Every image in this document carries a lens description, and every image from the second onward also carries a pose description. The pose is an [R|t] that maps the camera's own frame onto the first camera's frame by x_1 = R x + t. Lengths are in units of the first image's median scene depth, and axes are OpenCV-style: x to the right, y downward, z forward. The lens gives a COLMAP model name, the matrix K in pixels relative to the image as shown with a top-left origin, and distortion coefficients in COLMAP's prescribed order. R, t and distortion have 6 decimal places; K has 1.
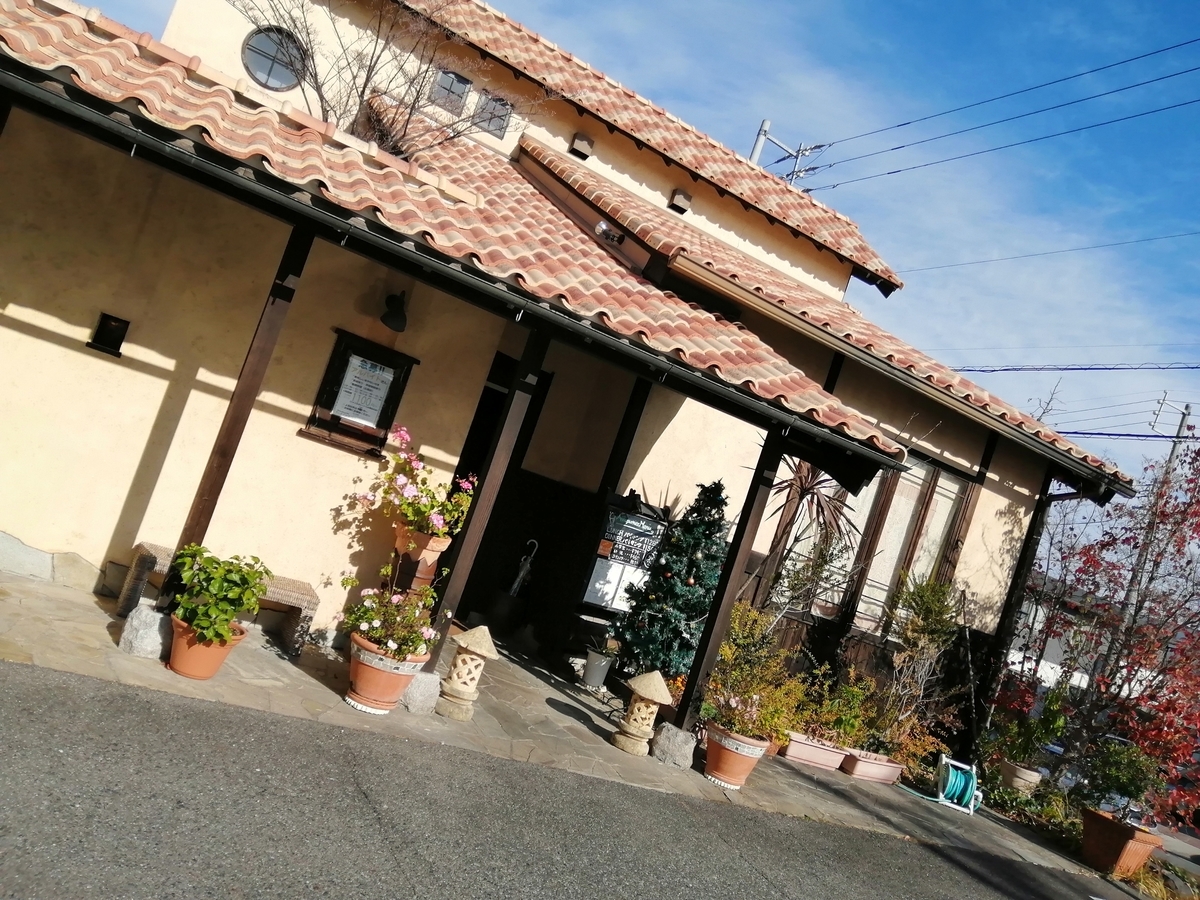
lens RADIAL K [[1002.4, 0, 600.0], [0, 1002.4, 450.0], [0, 0, 1]] dist [0.135533, -0.297619]
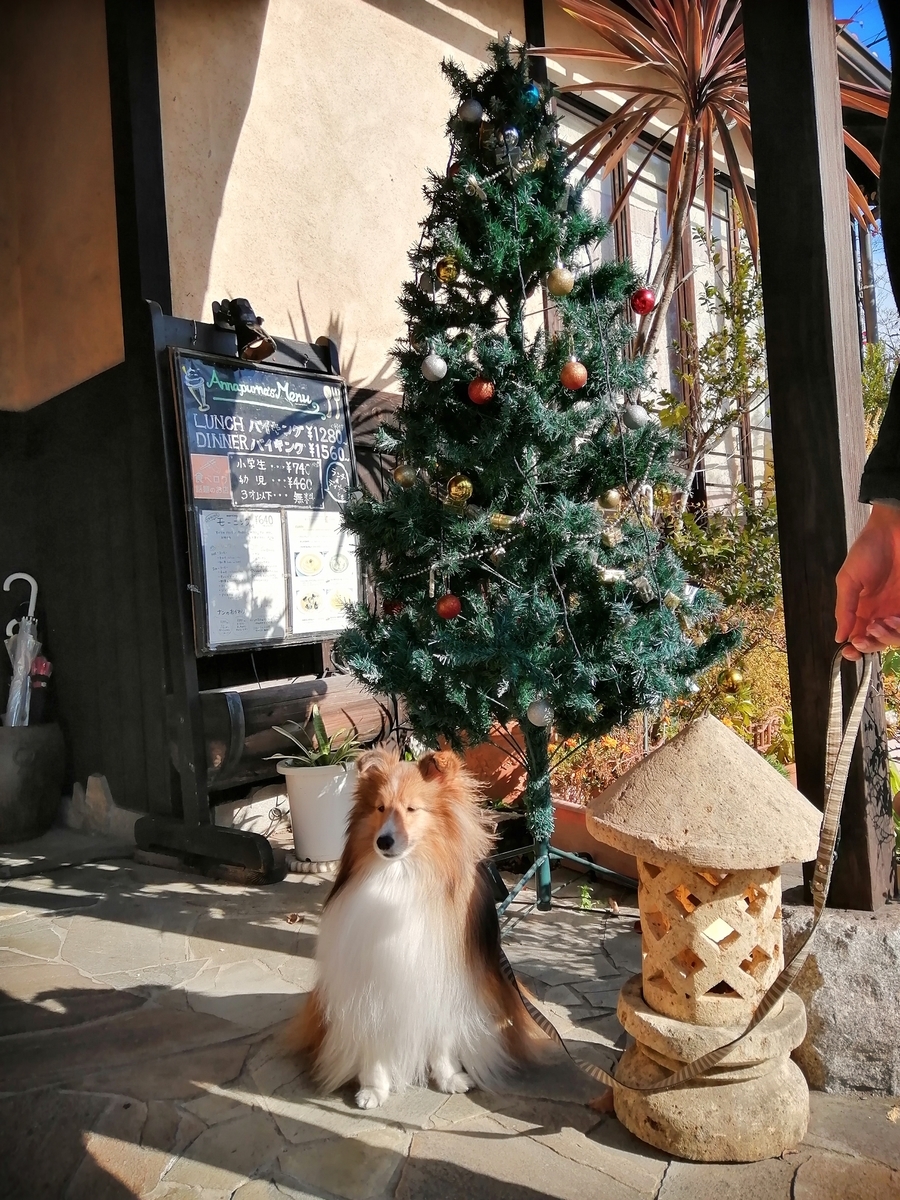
lens RADIAL K [[1002.4, 0, 450.0], [0, 1002.4, 600.0], [0, 0, 1]] dist [0.135533, -0.297619]
pose [[0.890224, -0.377440, 0.255030, -0.025176], [0.357418, 0.925859, 0.122630, 0.120852], [-0.282407, -0.018016, 0.959126, 0.640359]]
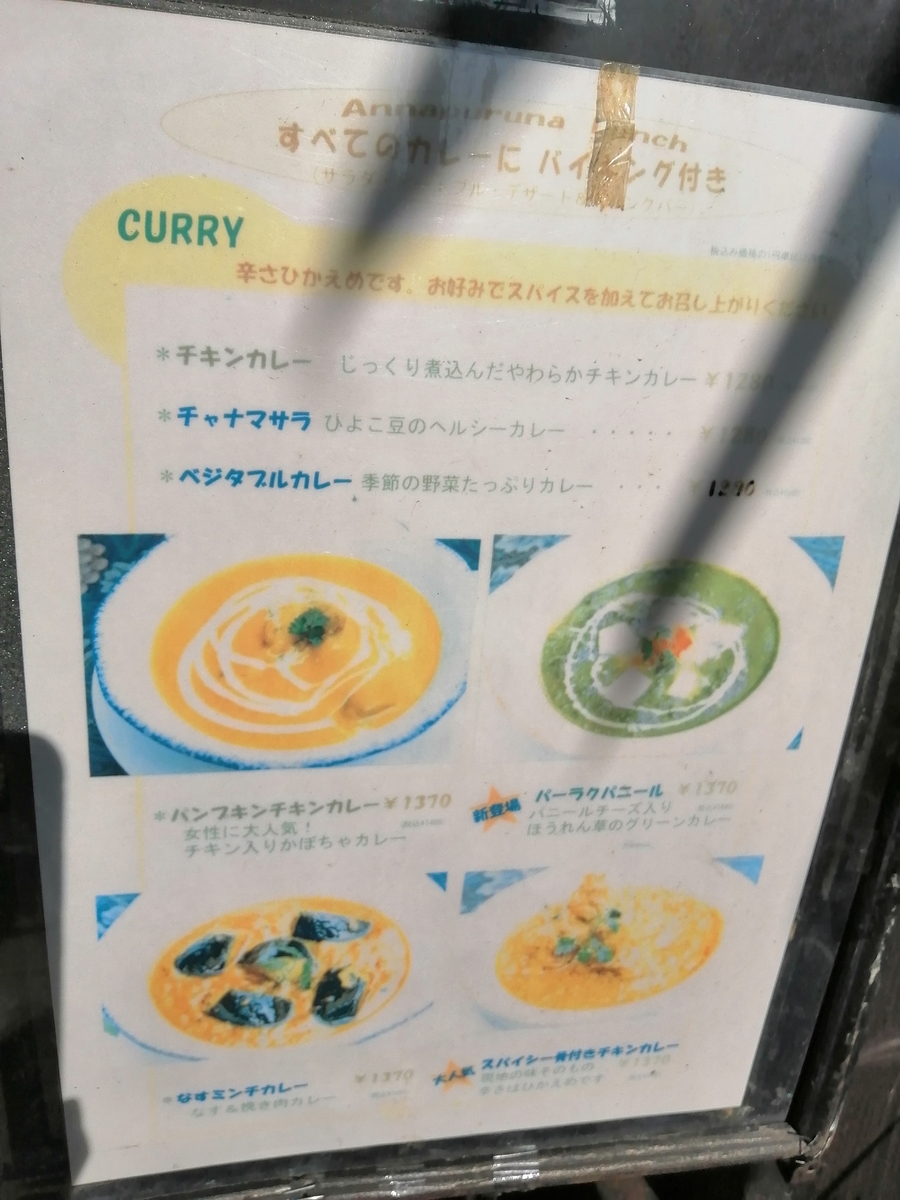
lens RADIAL K [[1002.4, 0, 450.0], [0, 1002.4, 600.0], [0, 0, 1]] dist [0.135533, -0.297619]
pose [[0.923942, -0.124124, -0.361834, 0.044853], [0.229171, 0.936967, 0.263767, 0.125334], [0.306287, -0.326627, 0.894149, 0.972797]]
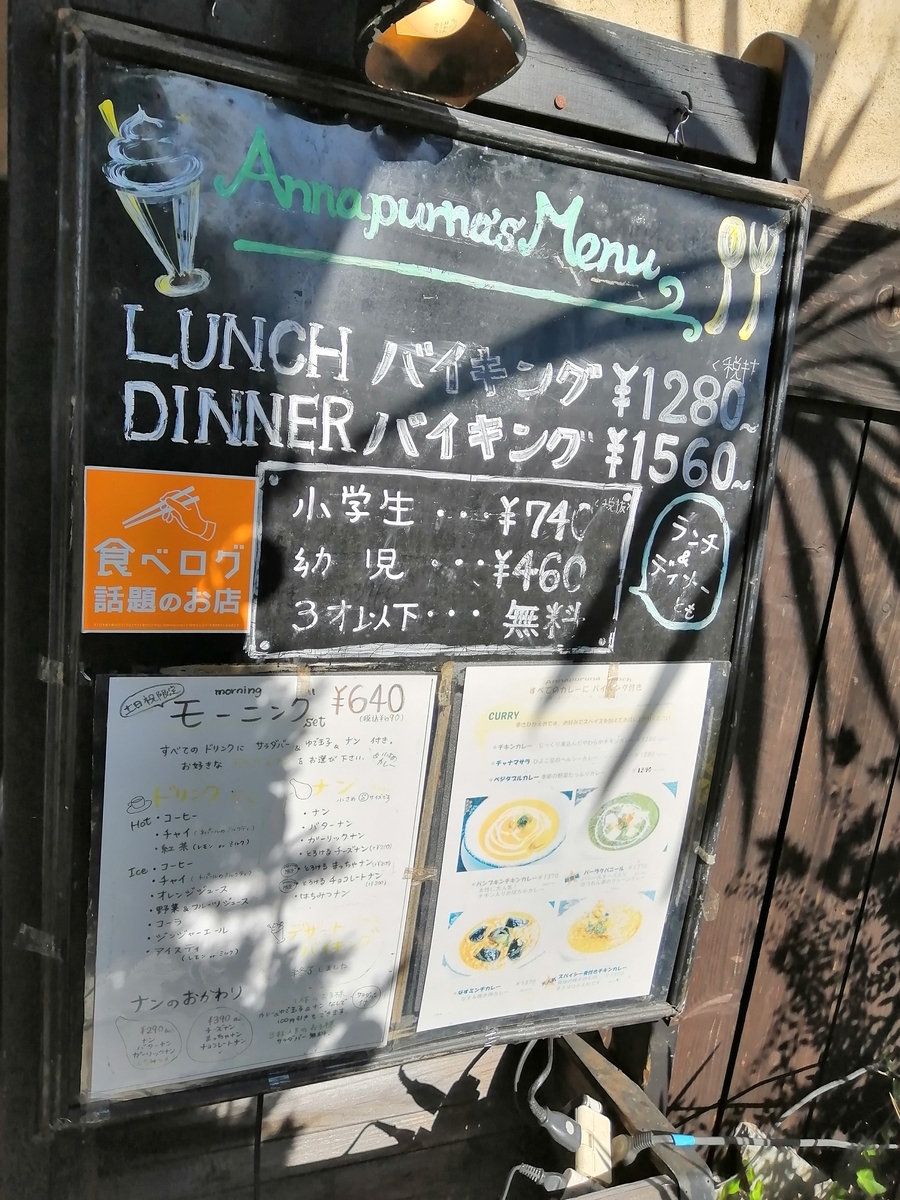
lens RADIAL K [[1002.4, 0, 450.0], [0, 1002.4, 600.0], [0, 0, 1]] dist [0.135533, -0.297619]
pose [[0.968302, -0.166207, -0.186459, 0.044789], [0.205103, 0.955115, 0.213746, 0.085845], [0.142564, -0.245214, 0.958929, 0.900685]]
